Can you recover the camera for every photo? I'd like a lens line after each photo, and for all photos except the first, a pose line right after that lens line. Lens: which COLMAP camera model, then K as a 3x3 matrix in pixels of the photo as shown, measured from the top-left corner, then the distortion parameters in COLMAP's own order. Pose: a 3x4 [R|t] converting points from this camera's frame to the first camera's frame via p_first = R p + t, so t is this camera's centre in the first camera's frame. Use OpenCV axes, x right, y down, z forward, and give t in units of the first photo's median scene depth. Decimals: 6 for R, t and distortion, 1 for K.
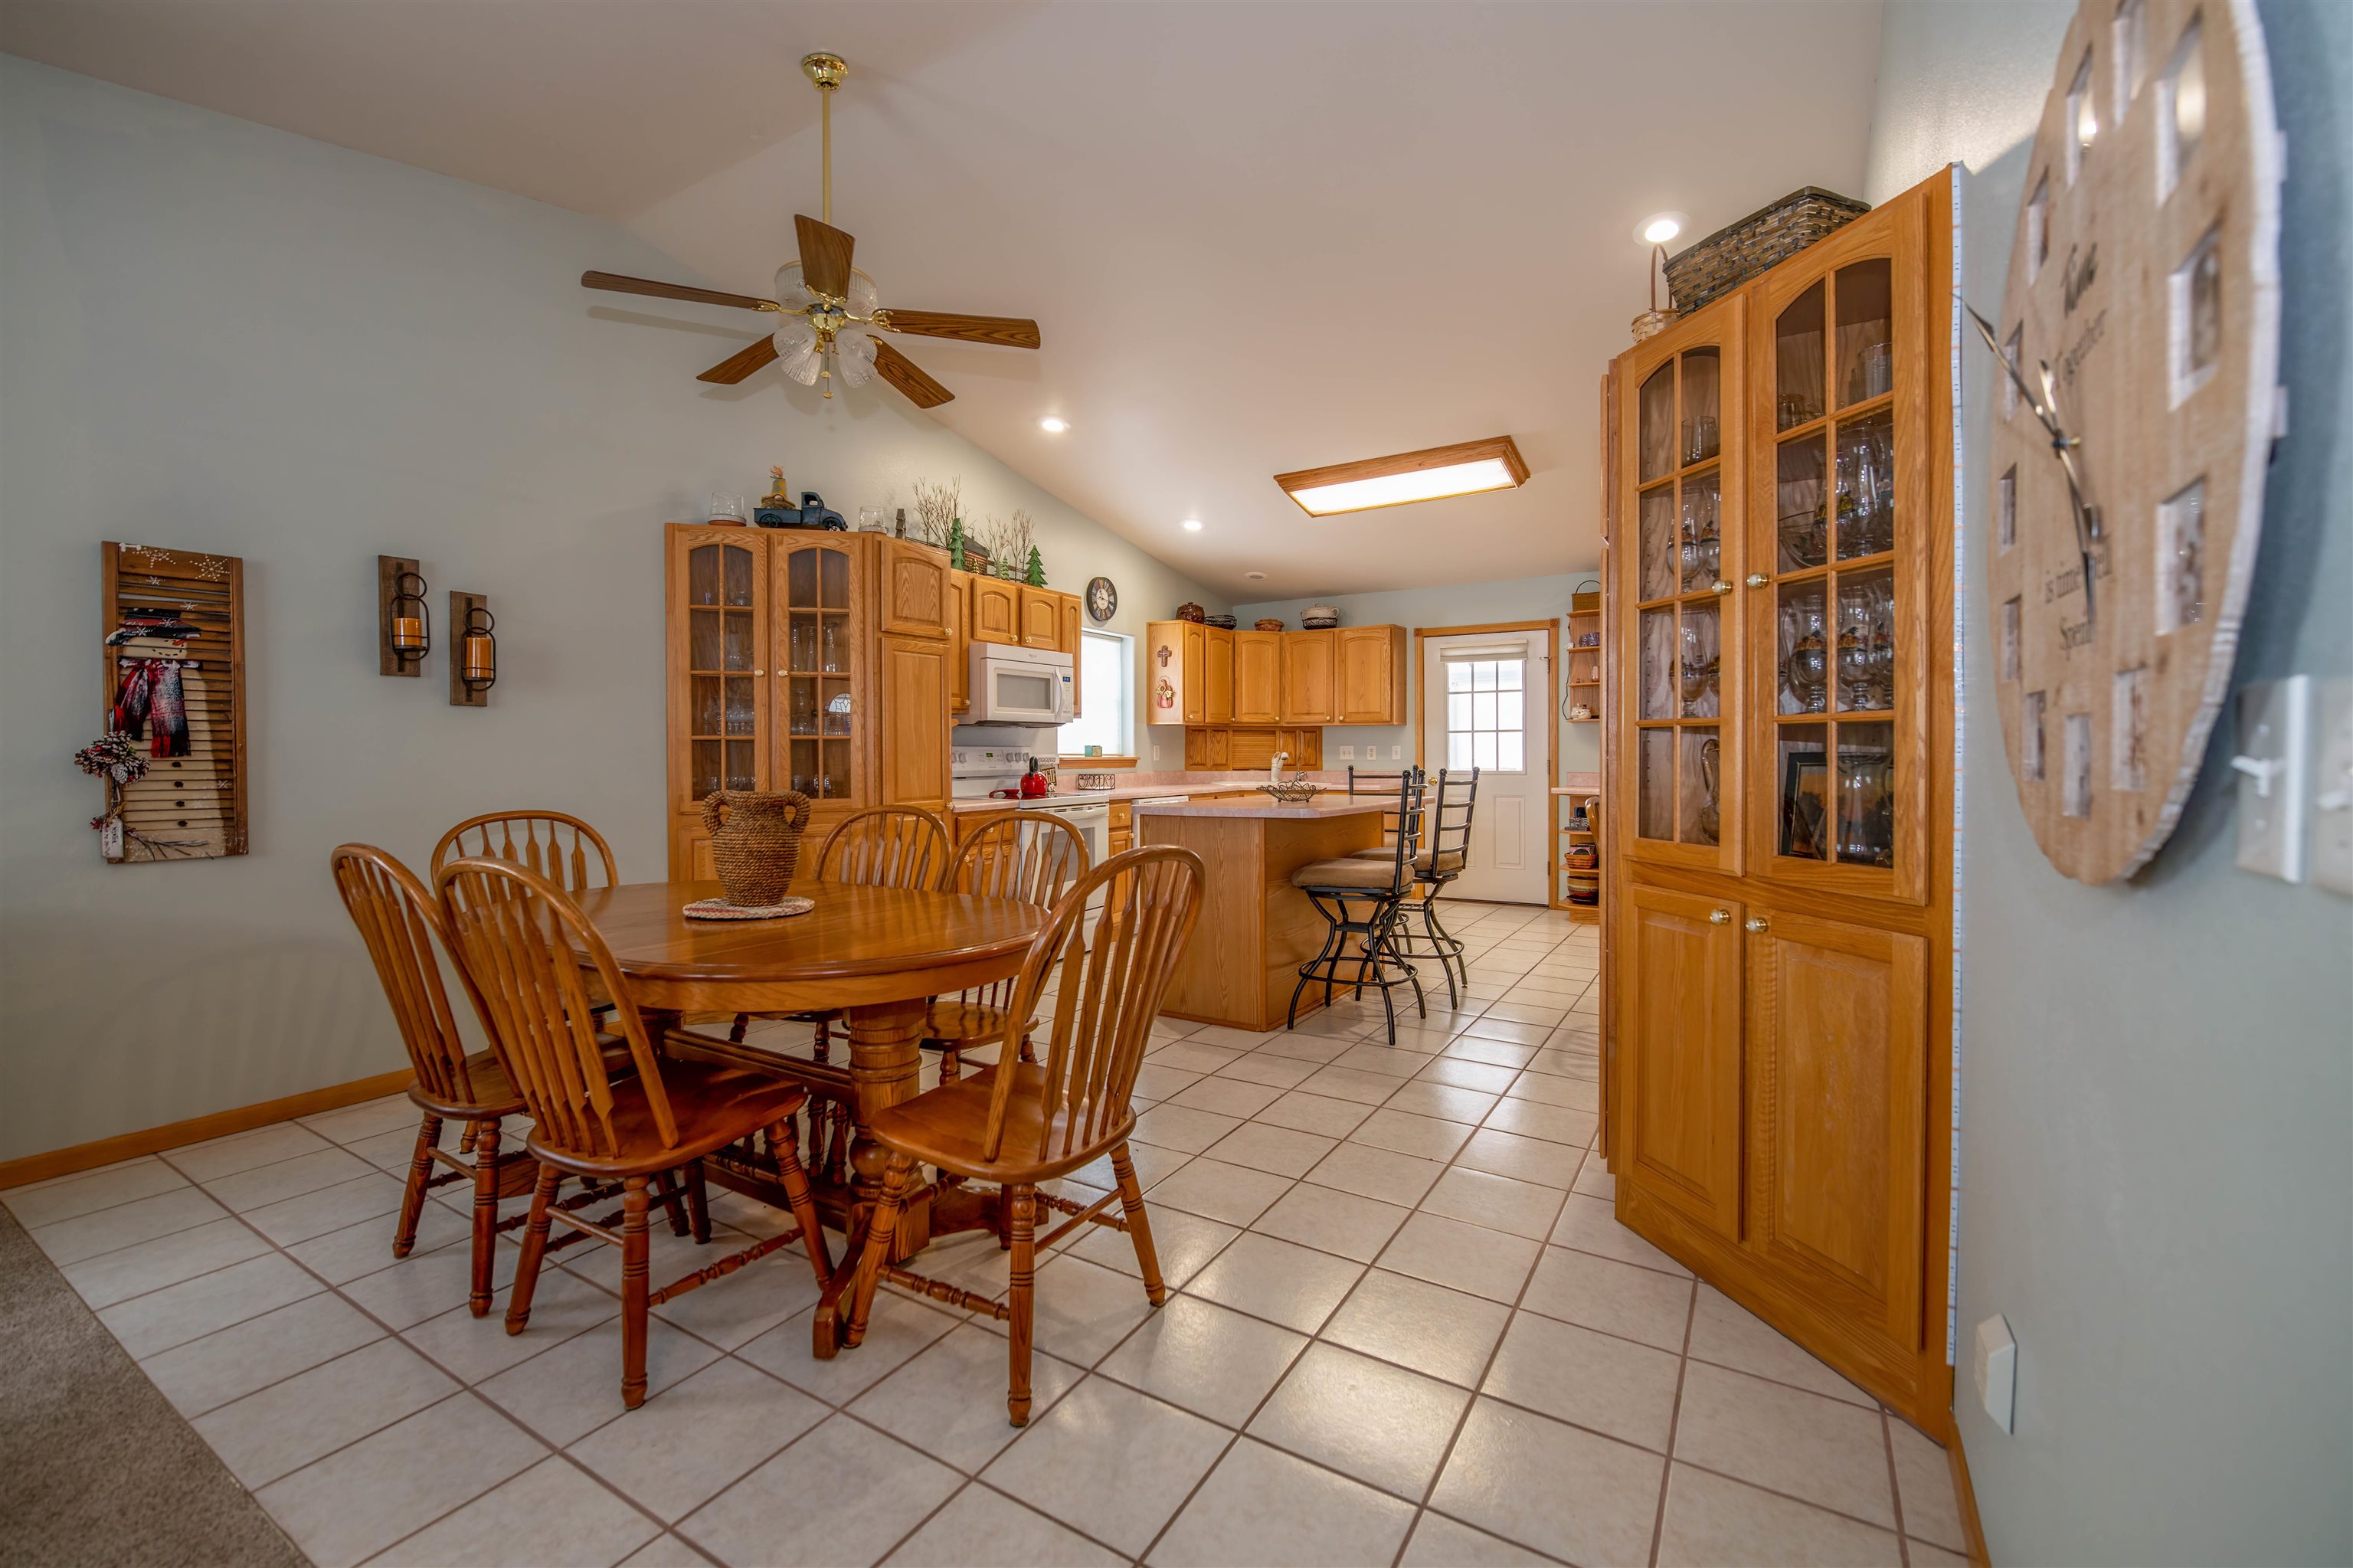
lens RADIAL K [[984.7, 0, 1182.6], [0, 984.7, 761.8], [0, 0, 1]] dist [-0.014734, -0.001493]
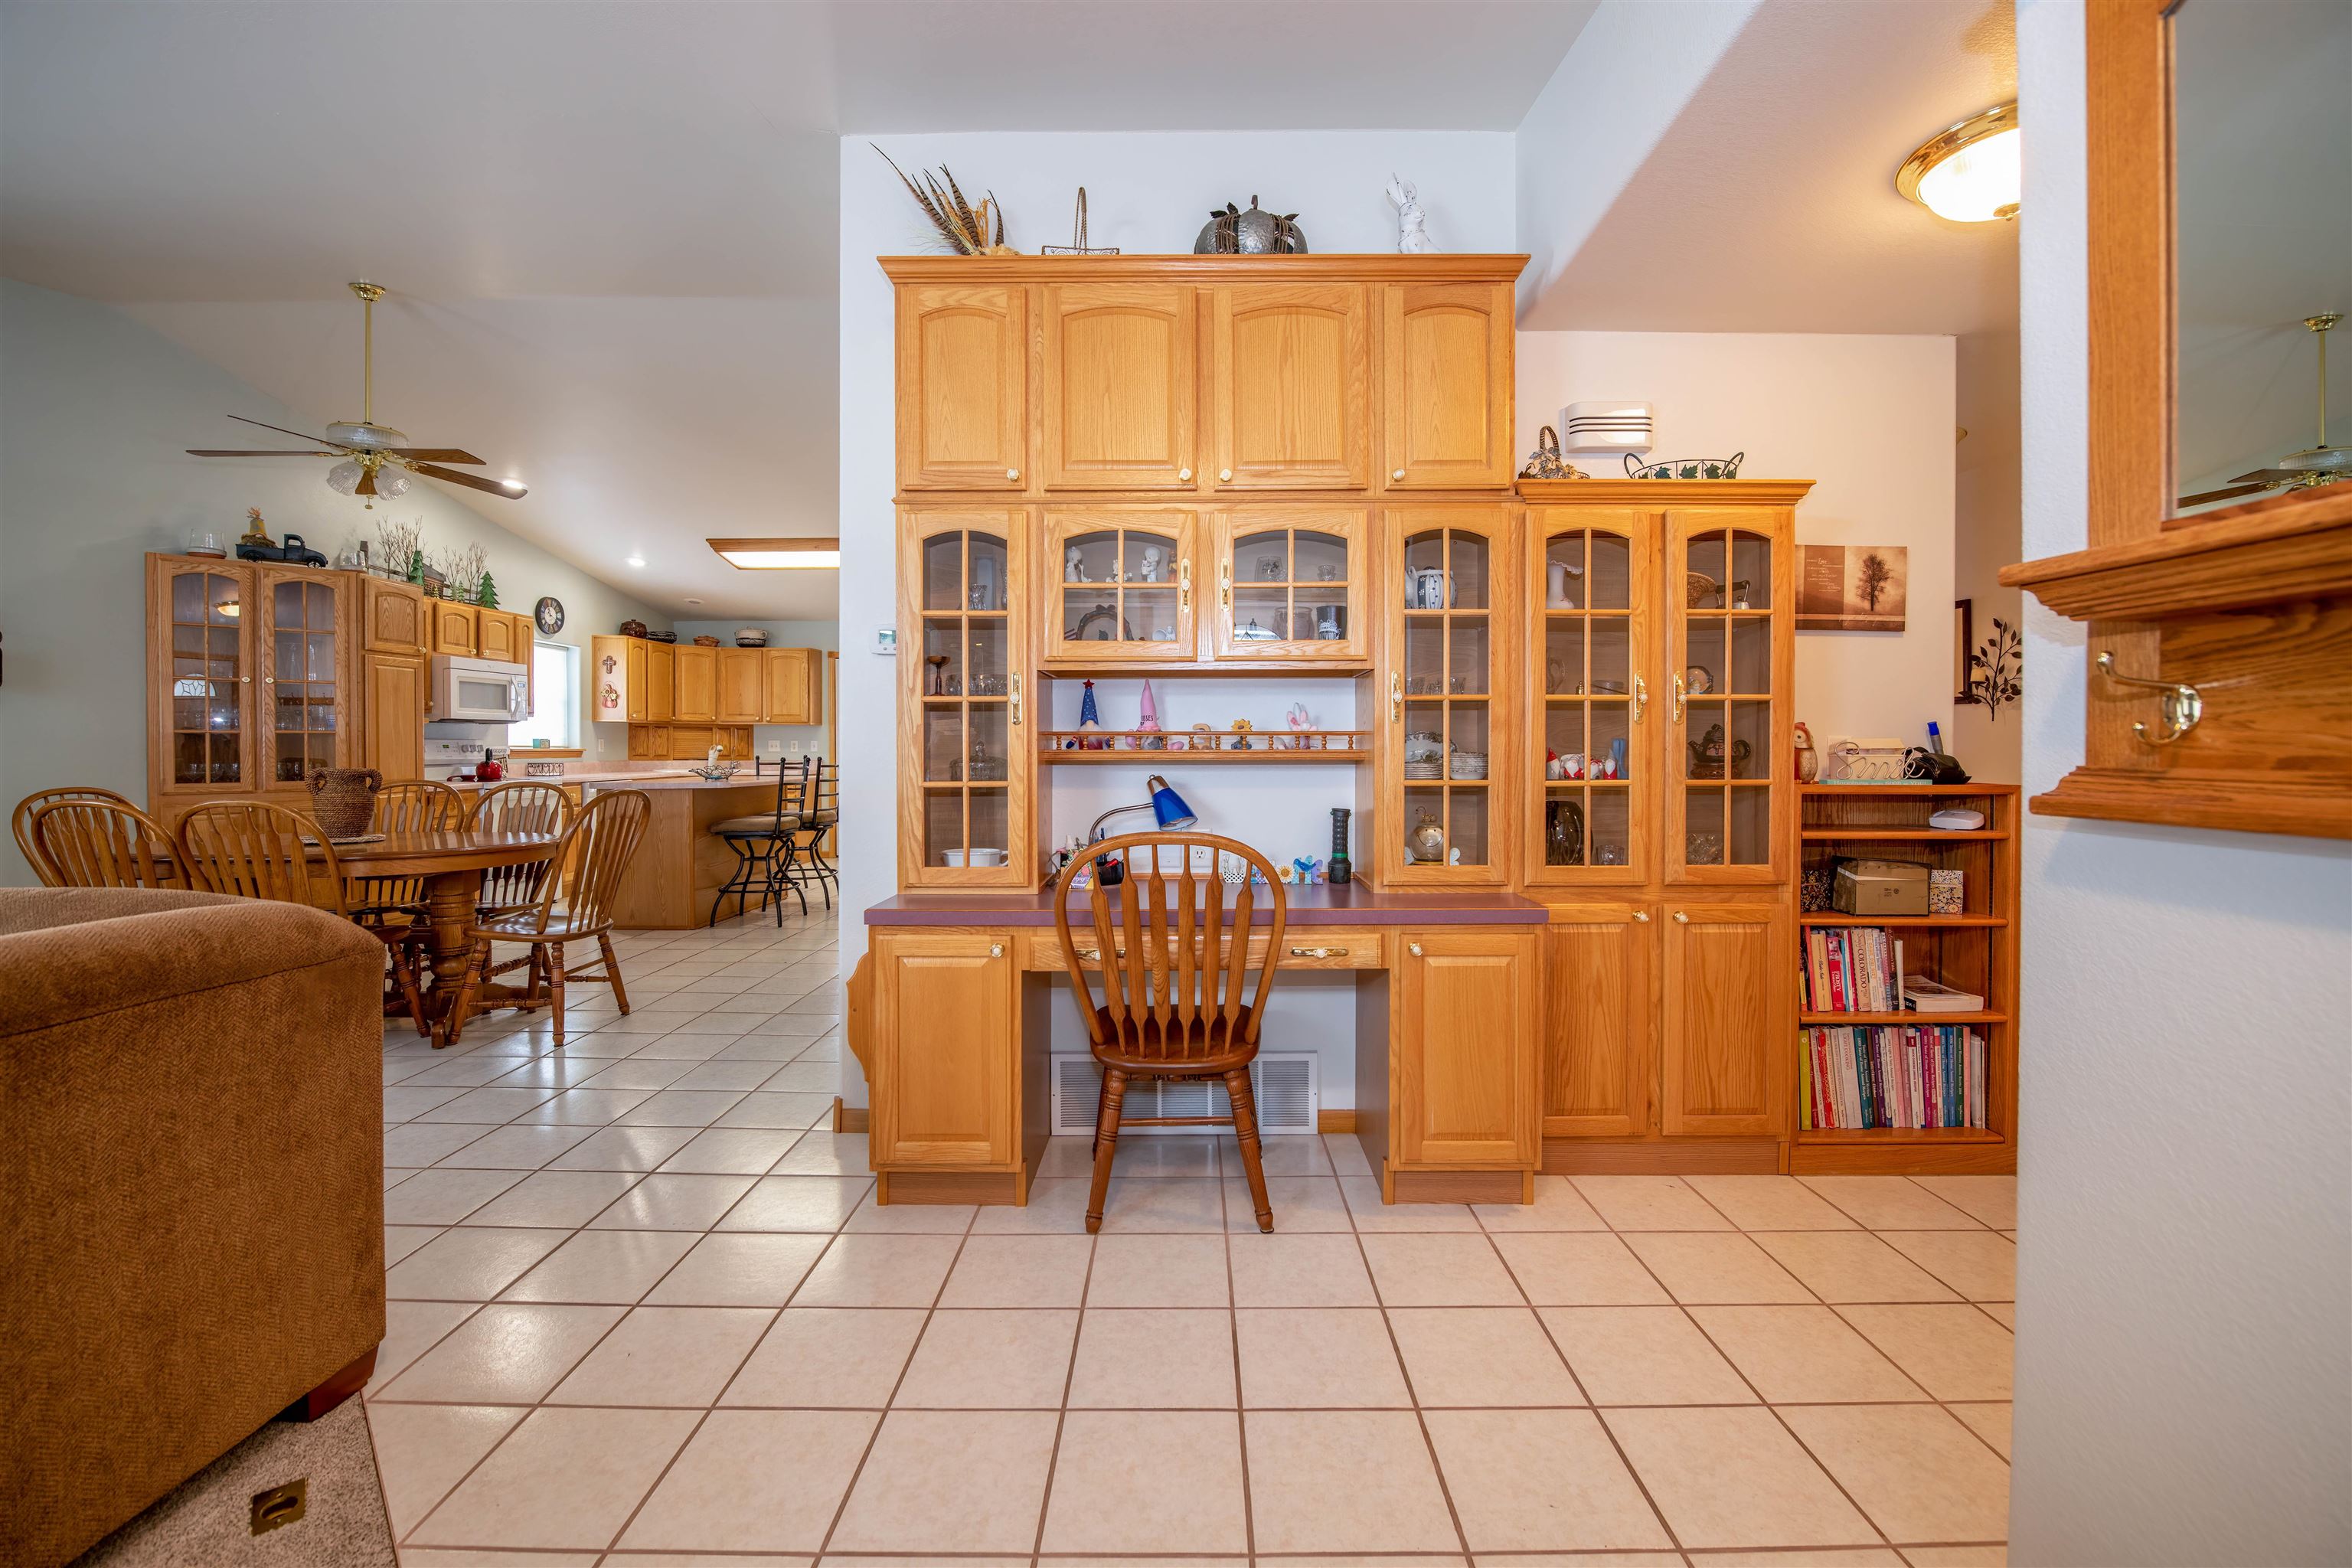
lens RADIAL K [[984.2, 0, 1182.1], [0, 984.2, 761.9], [0, 0, 1]] dist [-0.014734, -0.001493]
pose [[0.865600, -0.001548, 0.500734, -0.014433], [-0.001851, 0.999978, 0.006291, 0.002738], [-0.500733, -0.006372, 0.865578, -0.473671]]
